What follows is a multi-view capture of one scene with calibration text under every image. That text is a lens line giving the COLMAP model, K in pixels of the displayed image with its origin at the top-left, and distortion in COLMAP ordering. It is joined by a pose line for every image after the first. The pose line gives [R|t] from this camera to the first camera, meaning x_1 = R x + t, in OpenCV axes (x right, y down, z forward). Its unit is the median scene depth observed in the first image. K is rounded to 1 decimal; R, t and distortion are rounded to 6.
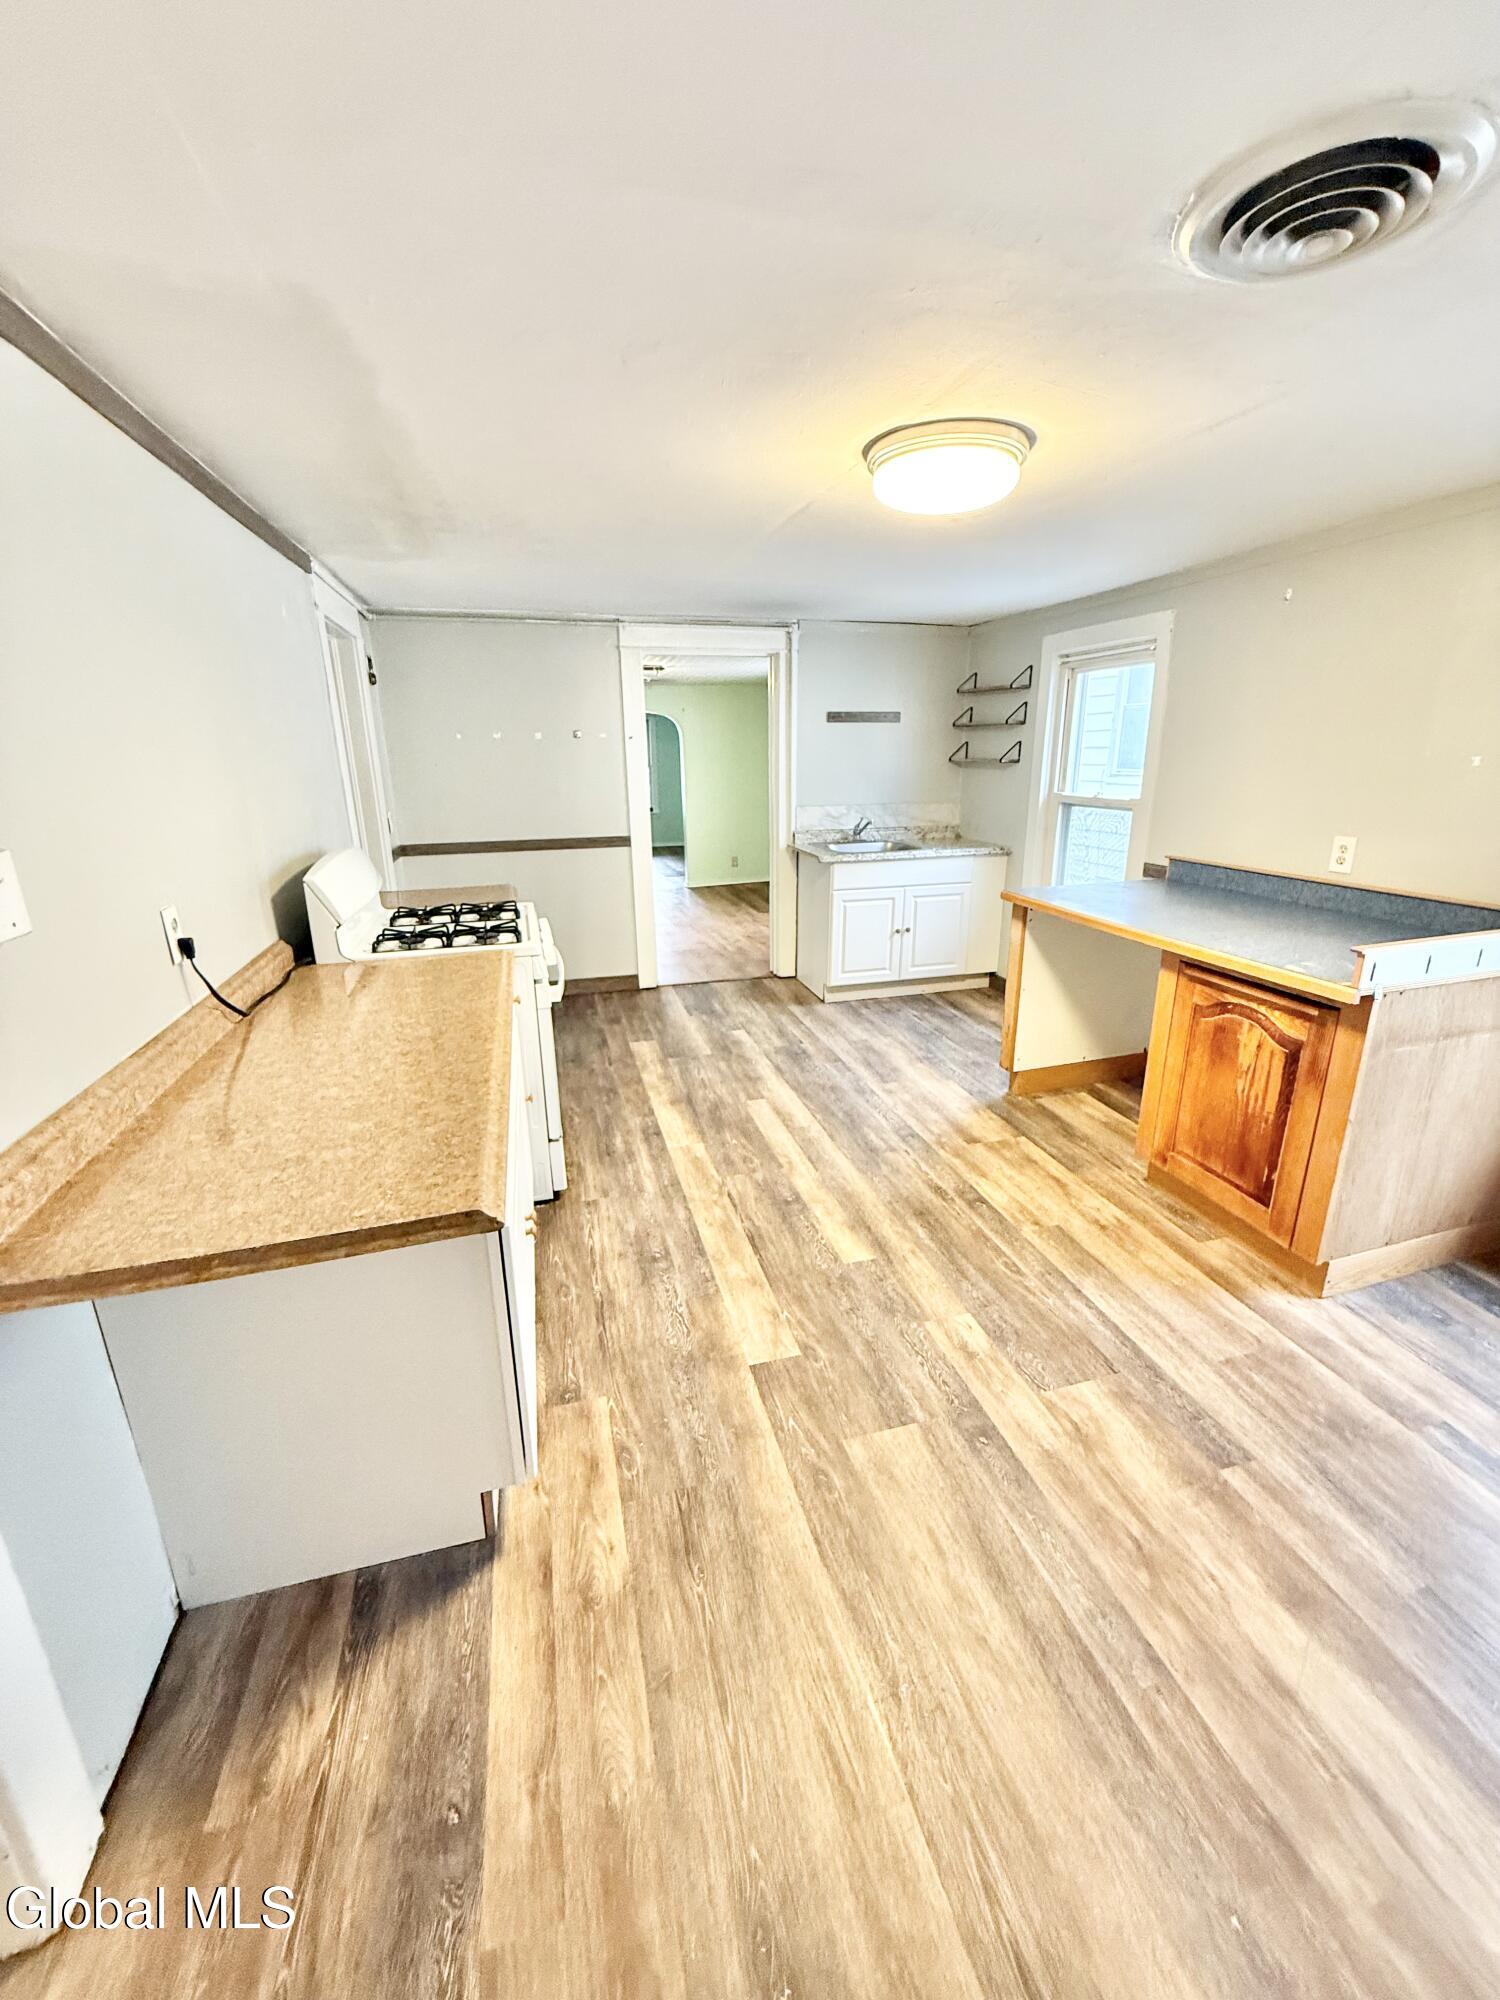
lens RADIAL K [[802.1, 0, 750.4], [0, 802.1, 988.4], [0, 0, 1]] dist [0.002996, -0.002505]
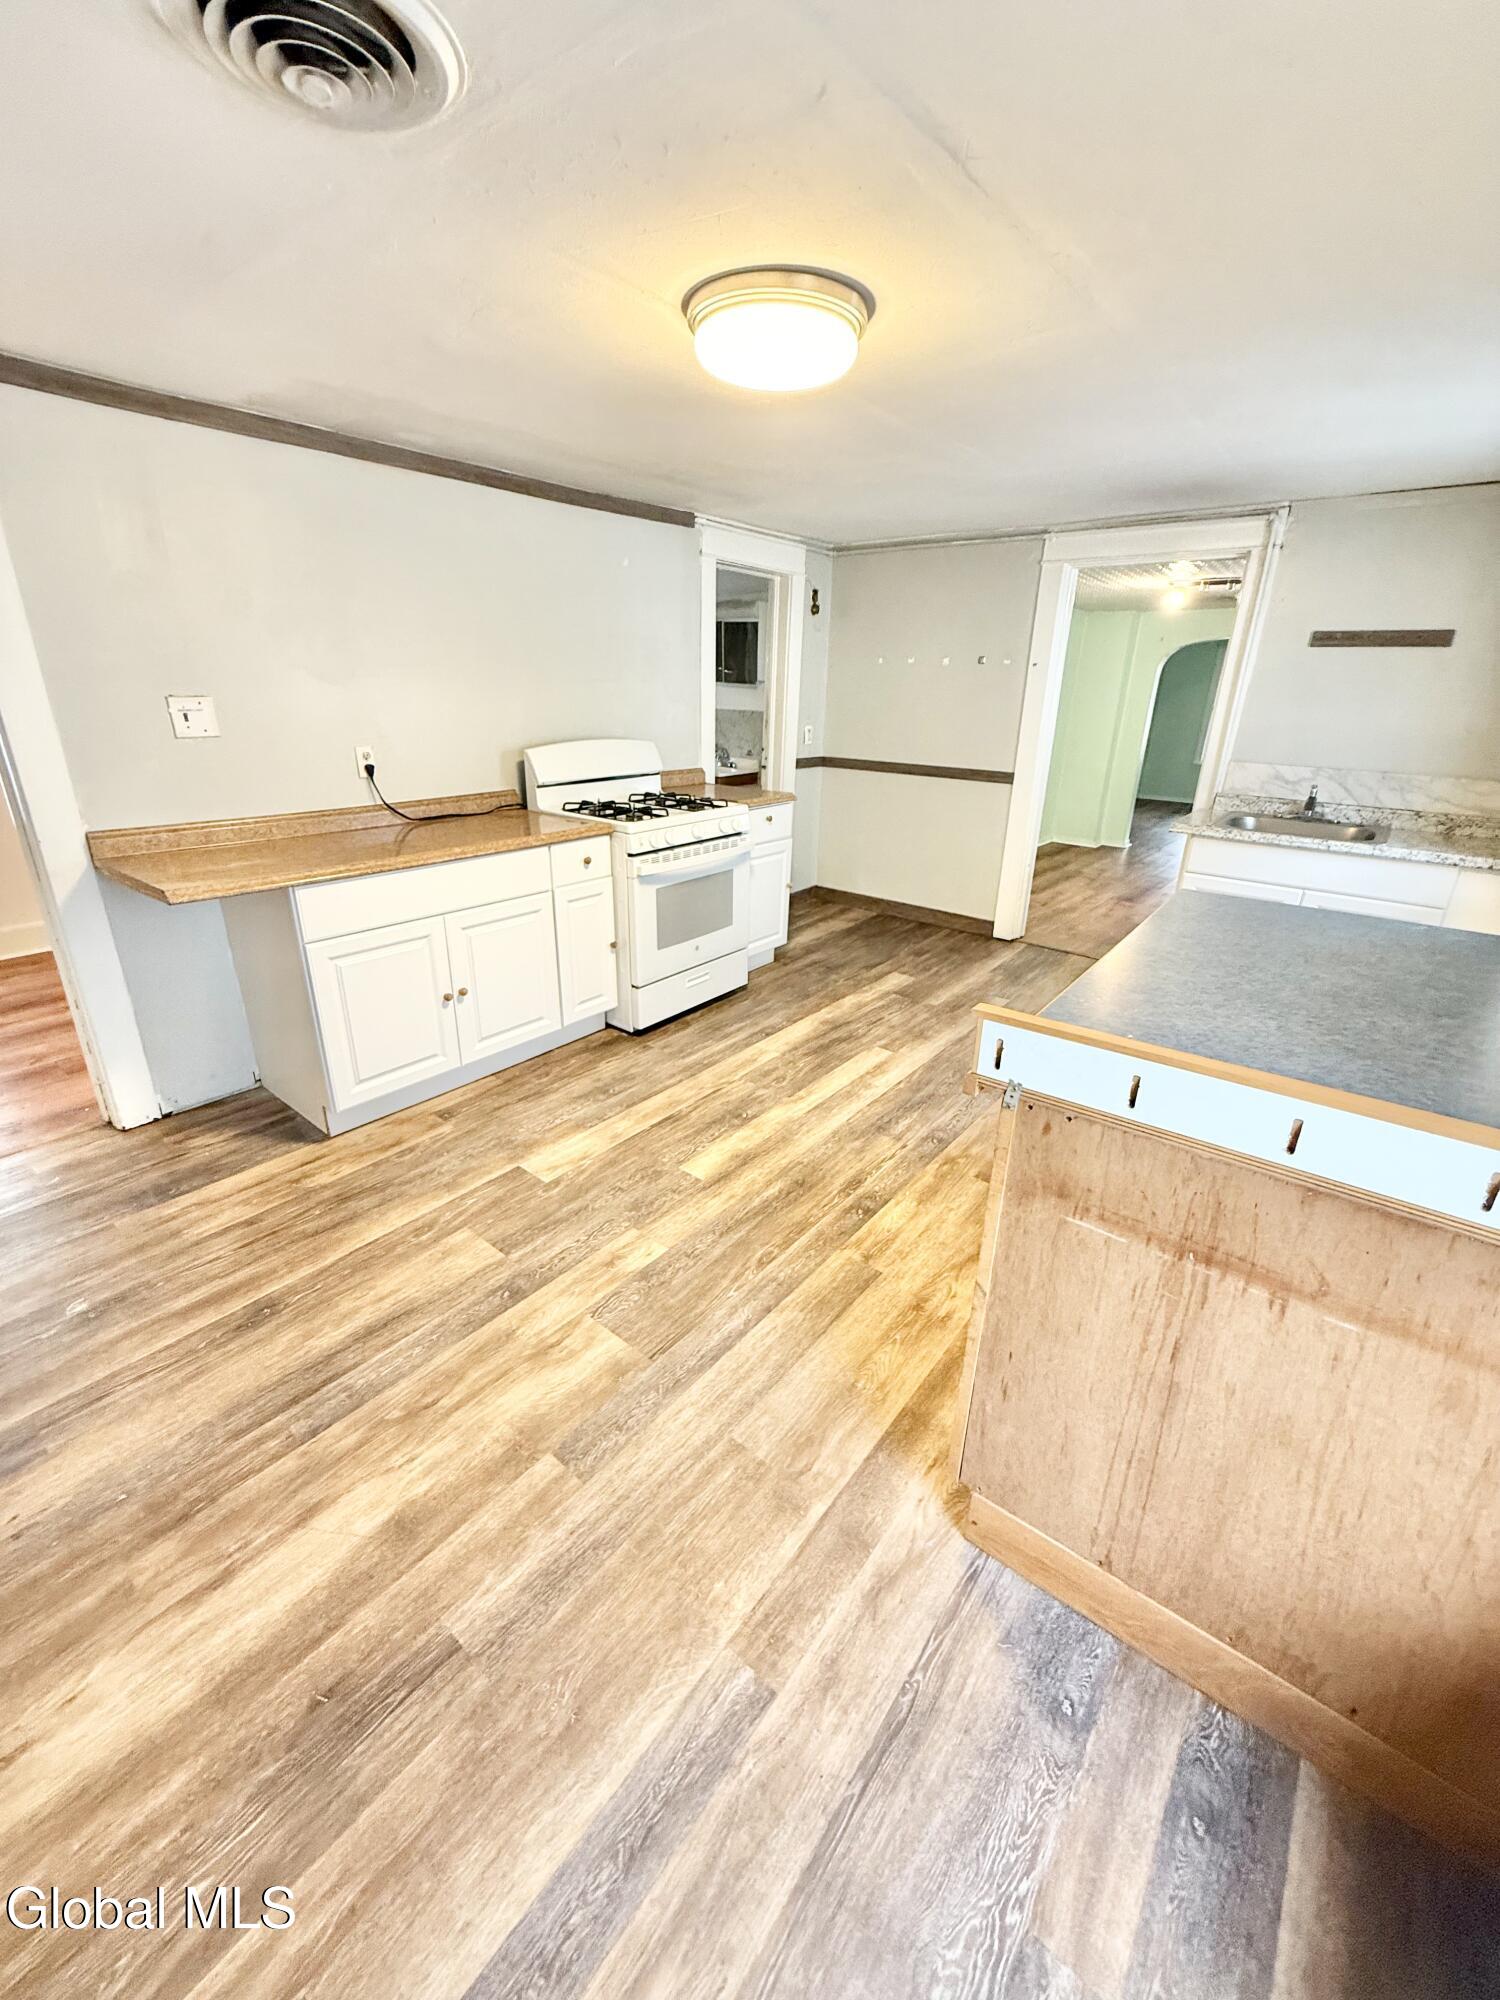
lens RADIAL K [[802.1, 0, 750.4], [0, 802.1, 988.4], [0, 0, 1]] dist [0.002996, -0.002505]
pose [[0.581656, 0.312816, -0.750881, 0.982840], [-0.258938, 0.946285, 0.193639, -0.119630], [0.771121, 0.081800, 0.631412, 0.429365]]
